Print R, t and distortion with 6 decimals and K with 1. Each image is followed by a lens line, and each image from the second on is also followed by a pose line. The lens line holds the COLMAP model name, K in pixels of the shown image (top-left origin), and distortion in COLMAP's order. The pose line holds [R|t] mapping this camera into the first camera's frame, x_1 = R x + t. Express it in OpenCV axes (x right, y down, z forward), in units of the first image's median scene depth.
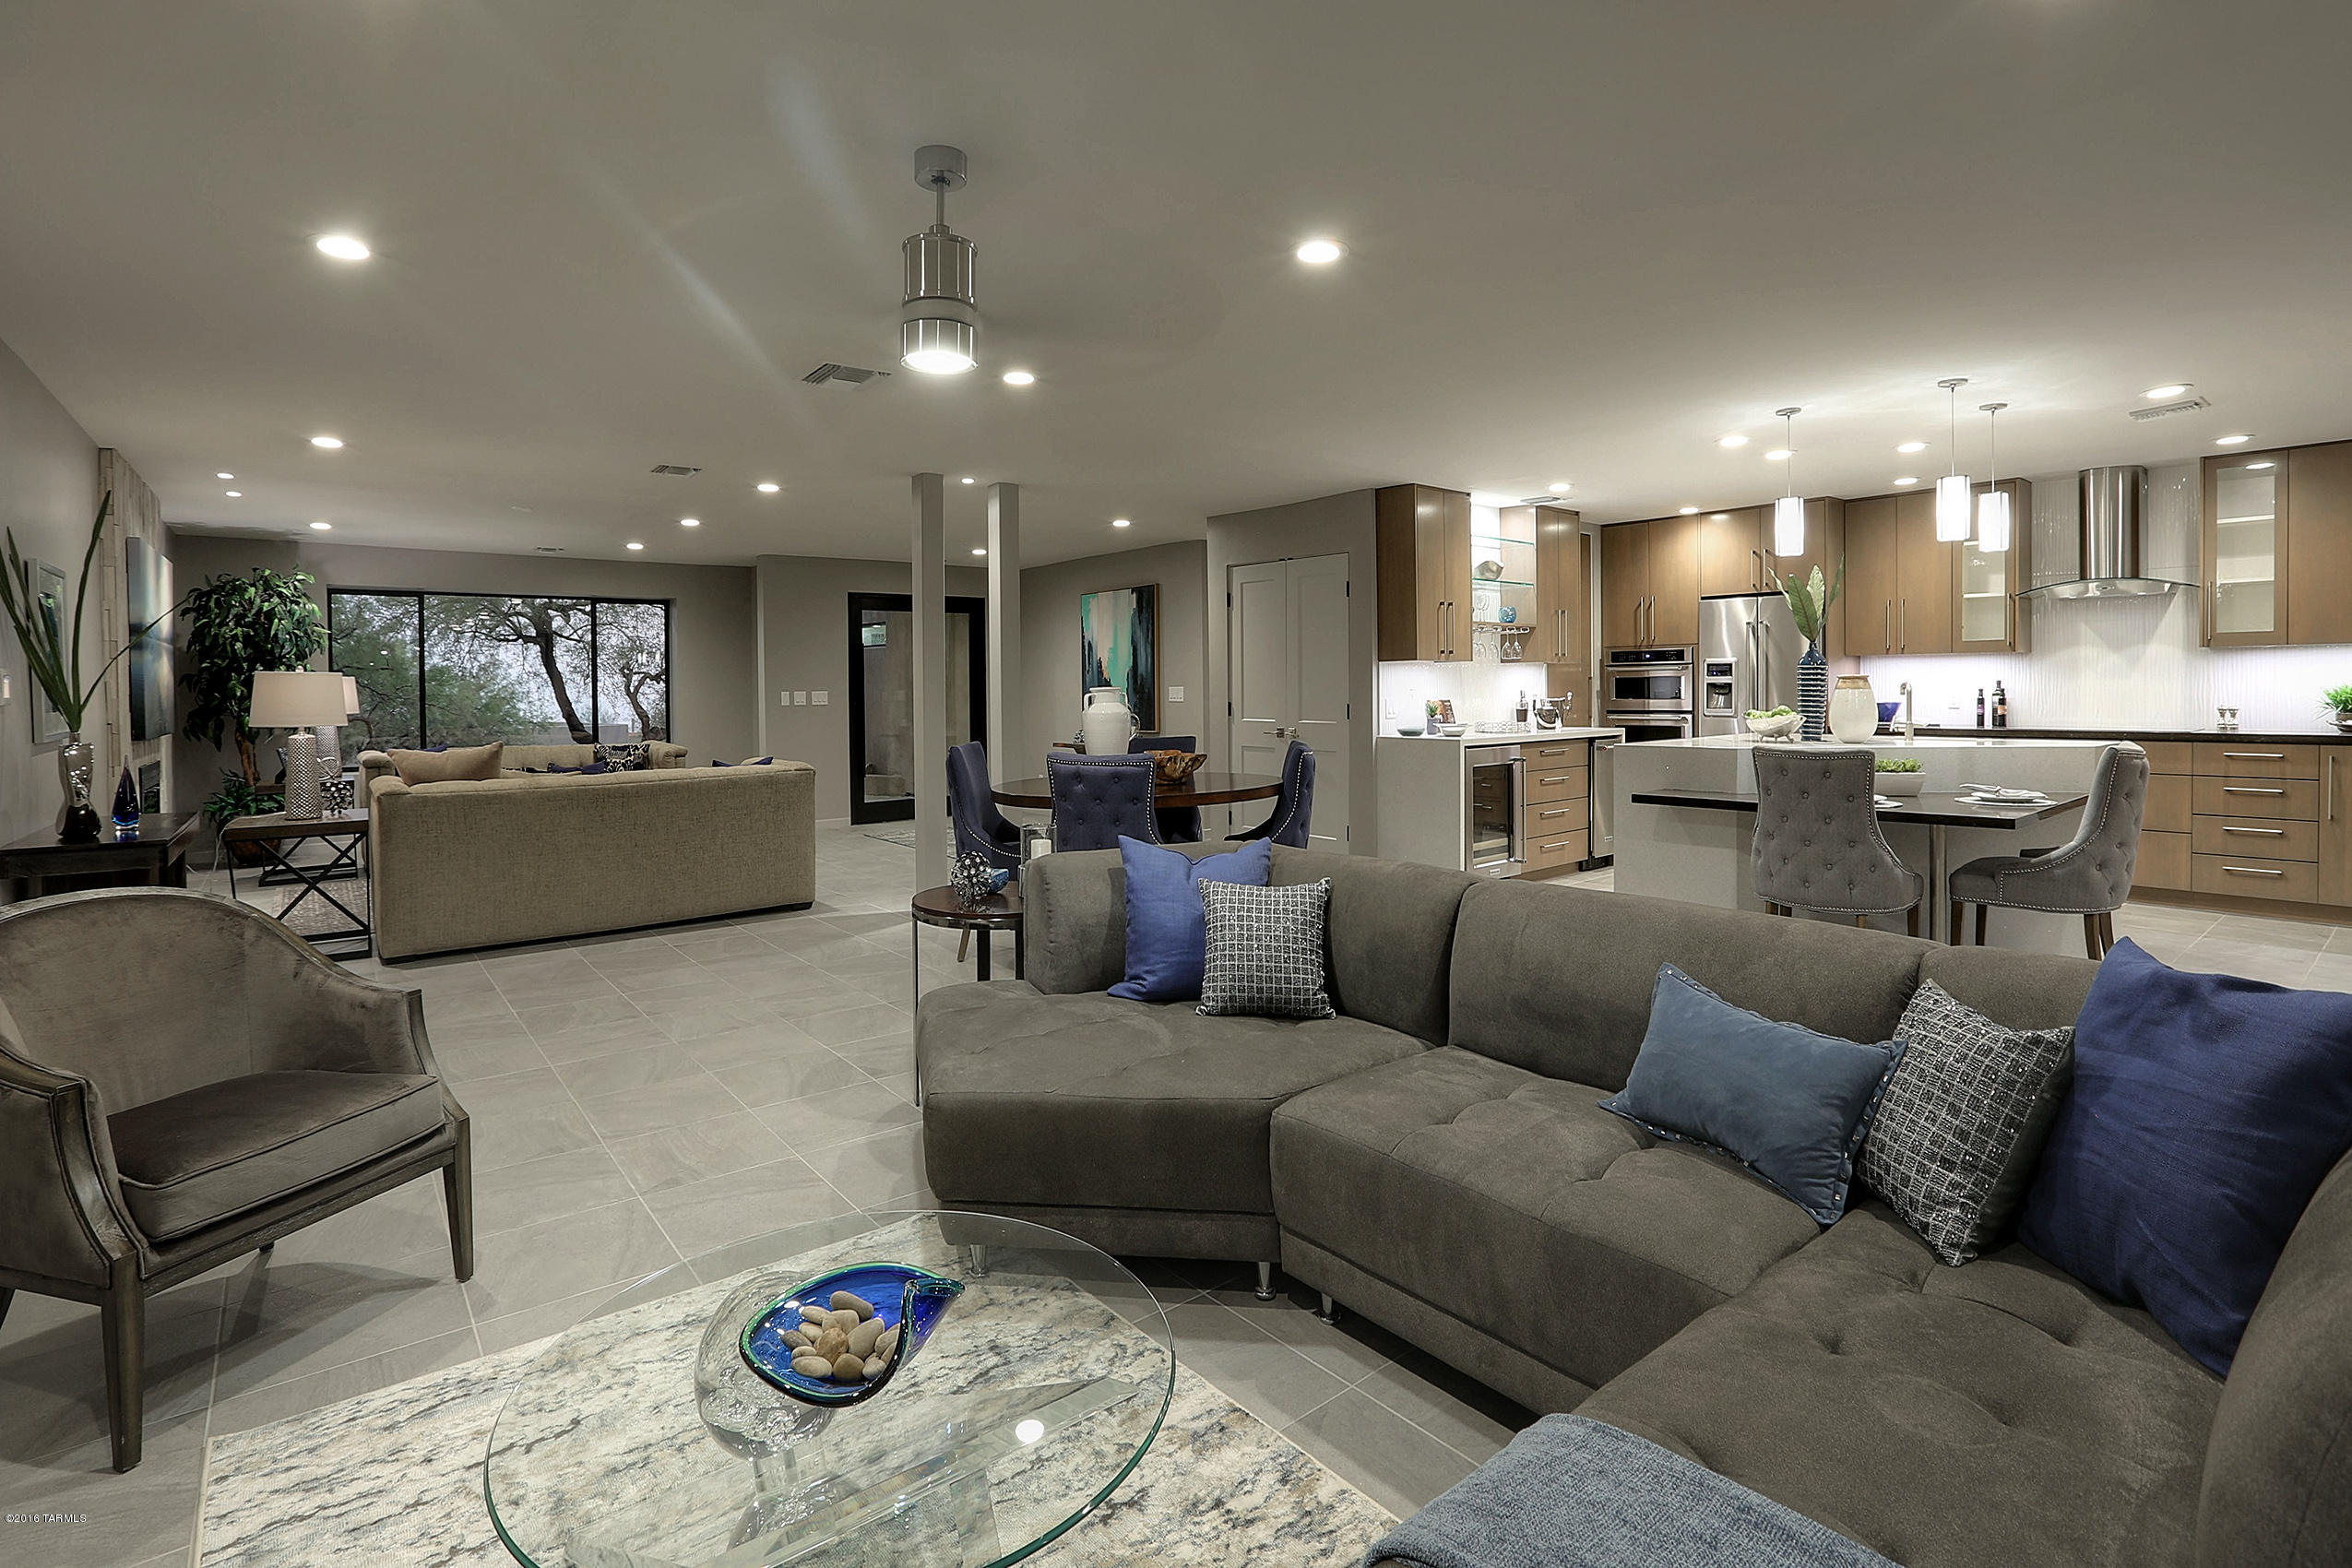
lens RADIAL K [[1149.3, 0, 1234.9], [0, 1149.3, 748.5], [0, 0, 1]] dist [-0.068190, 0.023692]
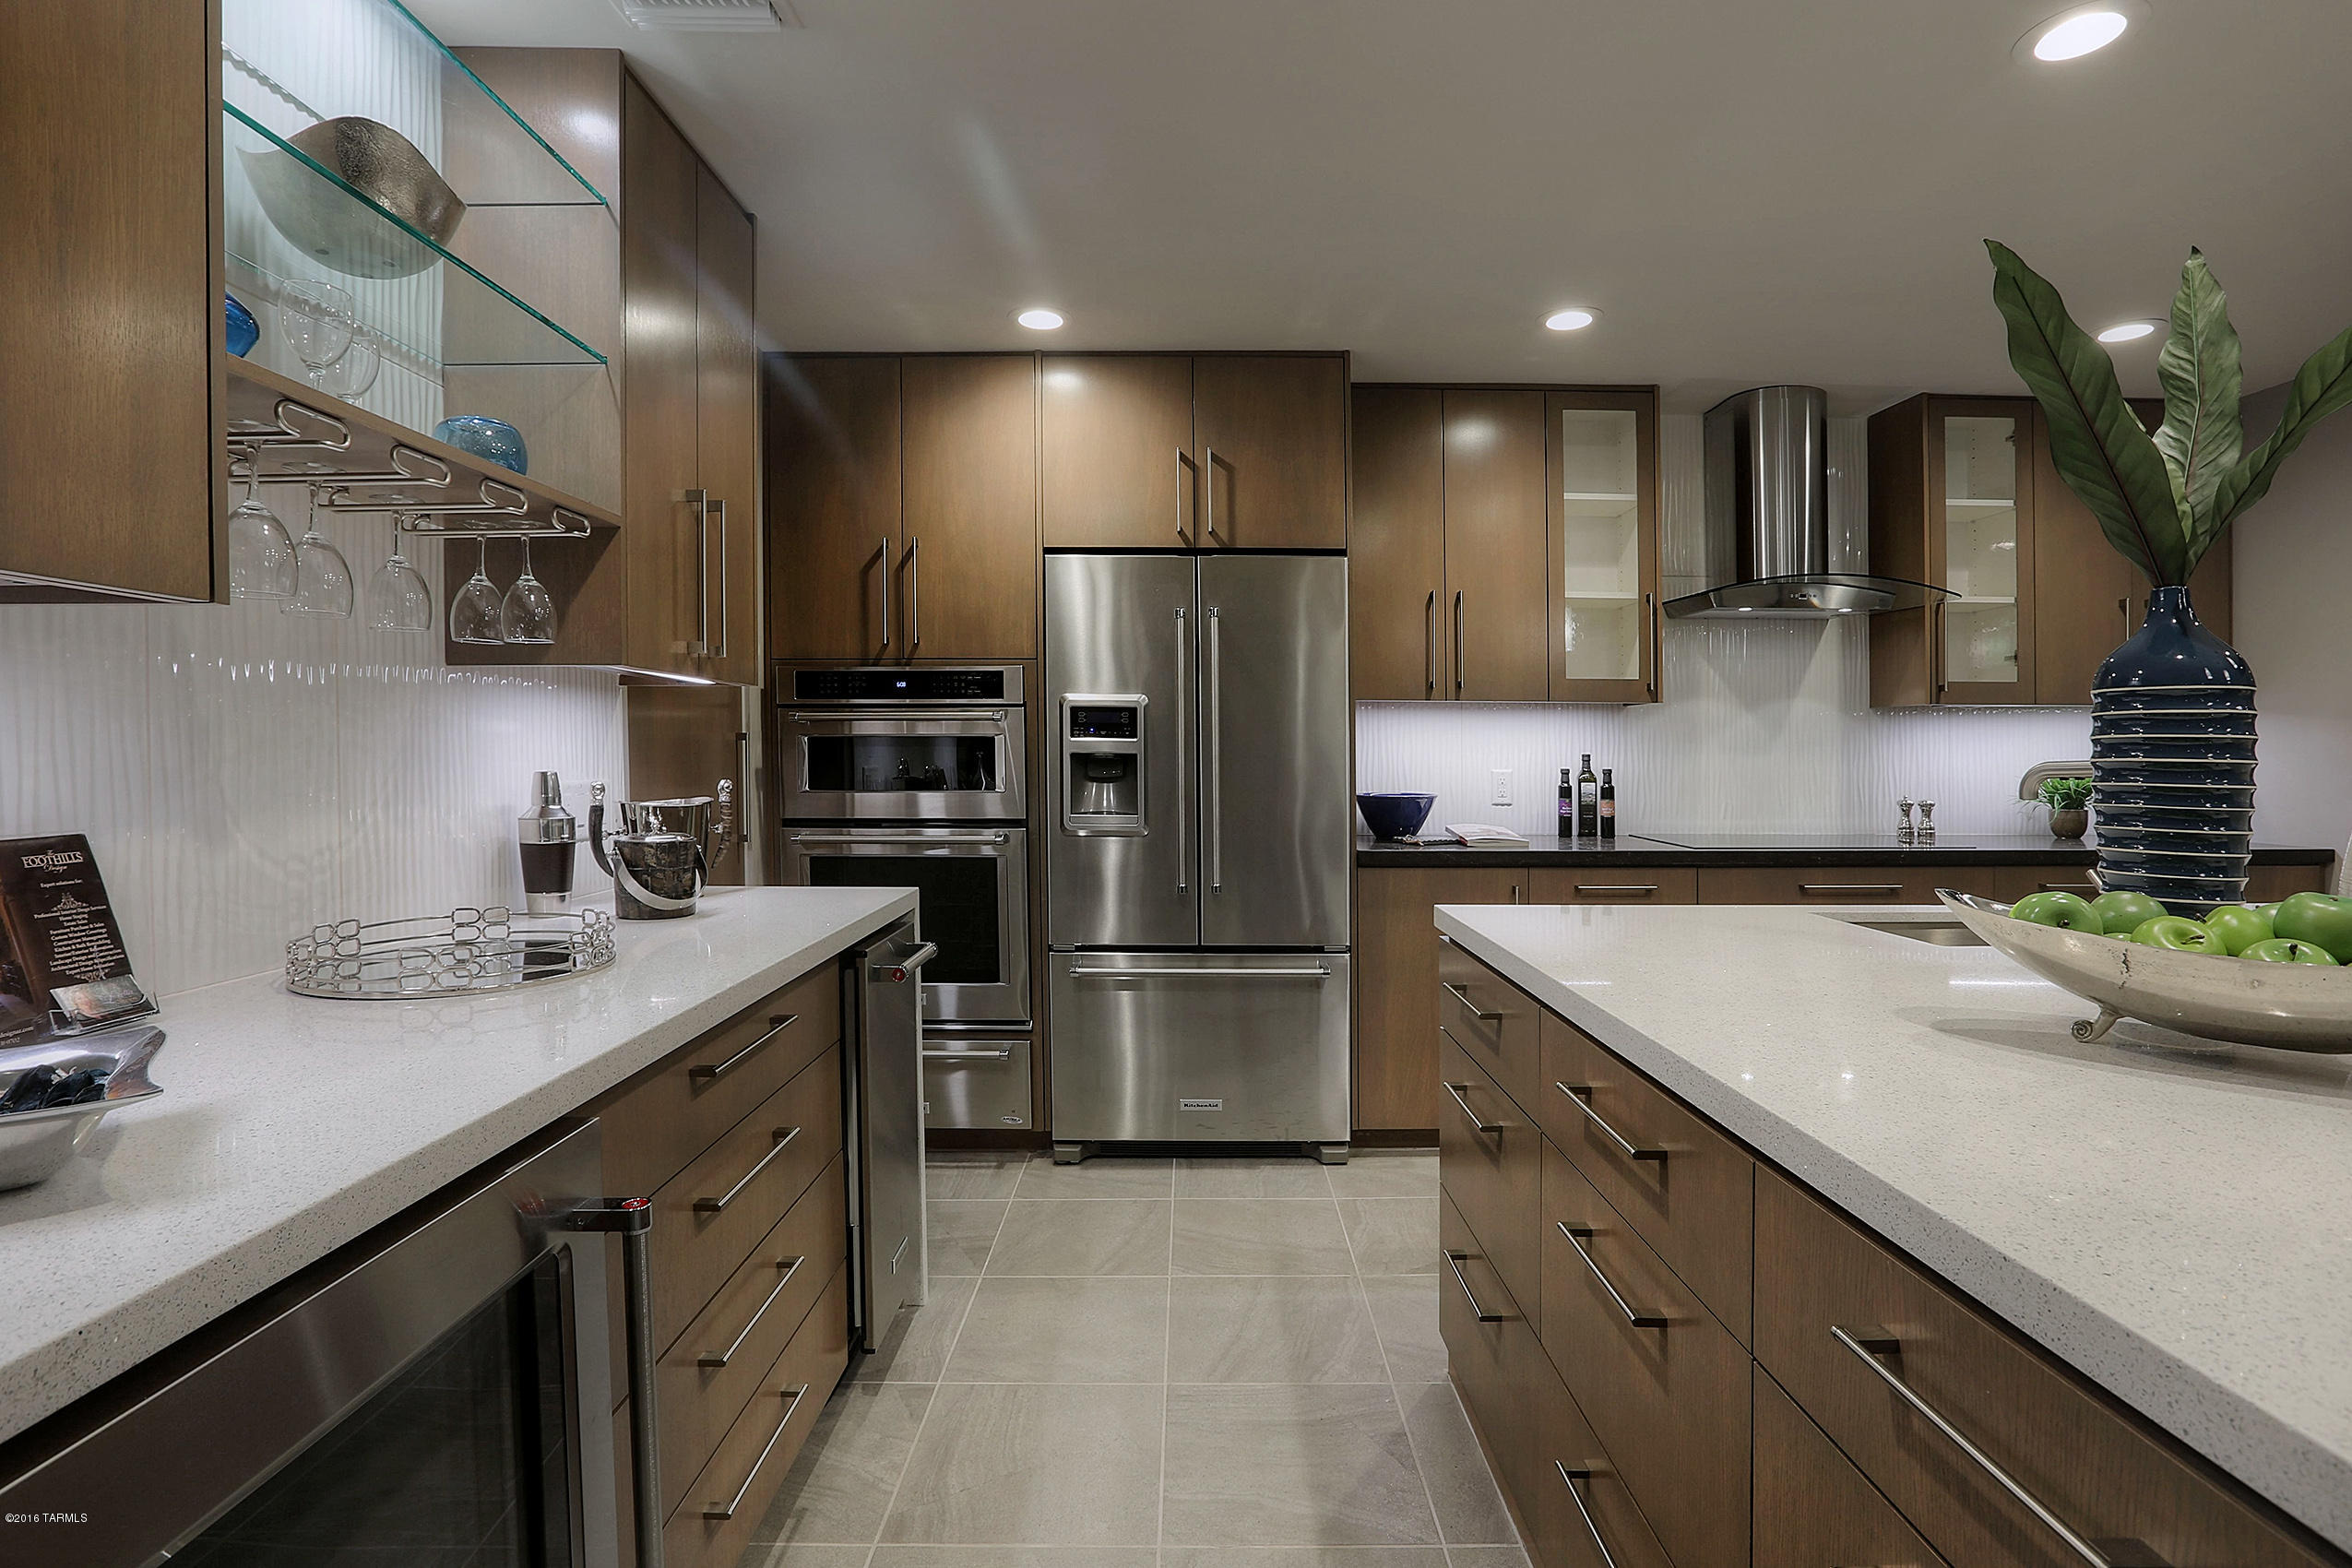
lens RADIAL K [[984.4, 0, 1239.2], [0, 984.4, 774.6], [0, 0, 1]] dist [-0.014035, -0.000222]
pose [[0.610679, -0.004120, 0.791867, 0.179450], [0.029777, 0.999399, -0.017764, -0.044213], [-0.791318, 0.034428, 0.610435, 0.778411]]
